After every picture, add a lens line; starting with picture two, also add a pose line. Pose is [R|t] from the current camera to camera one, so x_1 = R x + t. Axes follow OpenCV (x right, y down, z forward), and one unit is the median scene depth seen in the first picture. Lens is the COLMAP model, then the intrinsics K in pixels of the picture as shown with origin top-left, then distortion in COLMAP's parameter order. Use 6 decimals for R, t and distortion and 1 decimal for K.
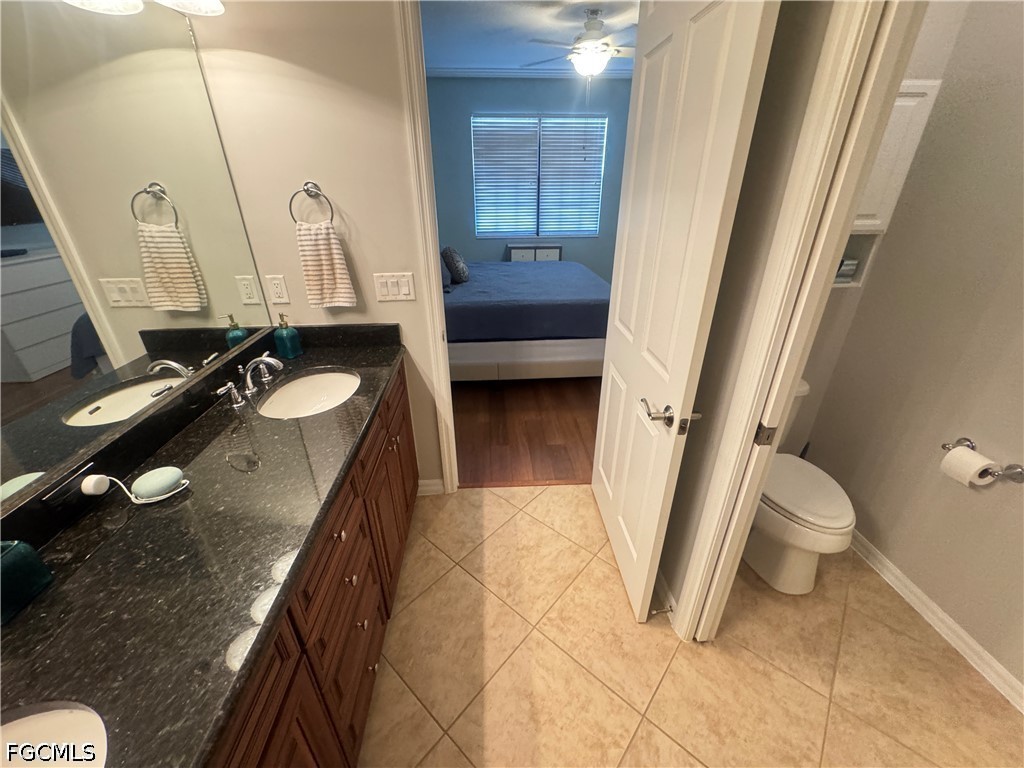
lens RADIAL K [[406.7, 0, 512.0], [0, 406.7, 384.0], [0, 0, 1]] dist [-0.008319, -0.000120]
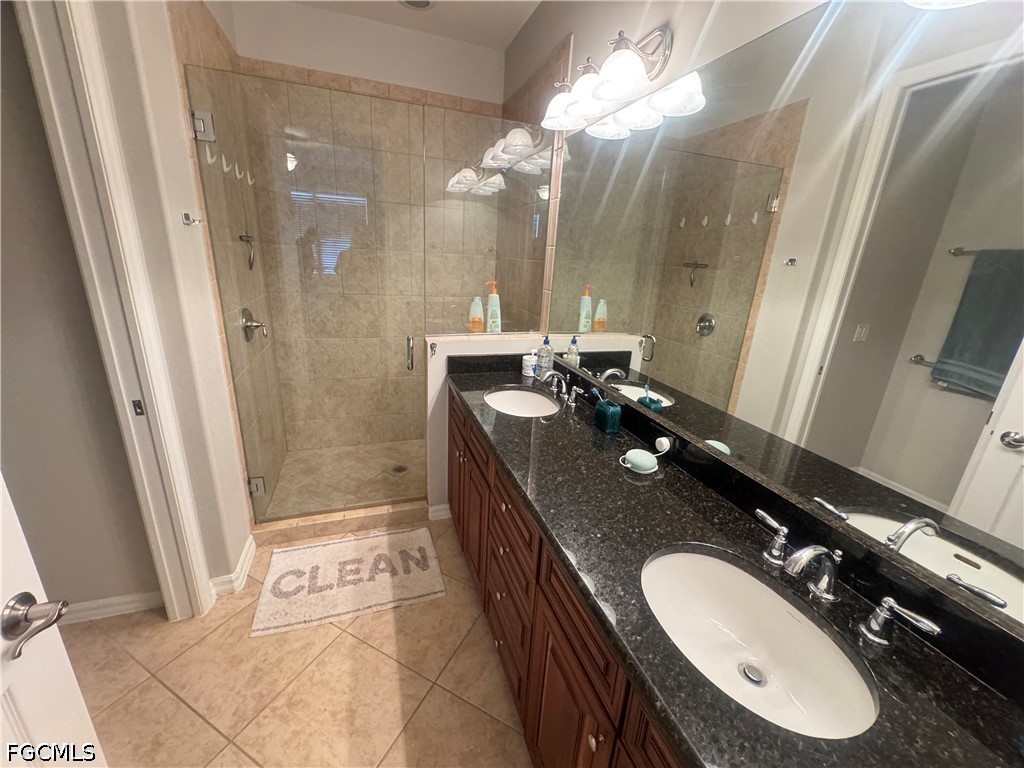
lens RADIAL K [[406.7, 0, 512.0], [0, 406.7, 384.0], [0, 0, 1]] dist [-0.008319, -0.000120]
pose [[-0.962570, 0.031214, -0.269228, -0.054685], [-0.165788, 0.718020, 0.675990, -0.339508], [0.214412, 0.695322, -0.685970, 0.736973]]
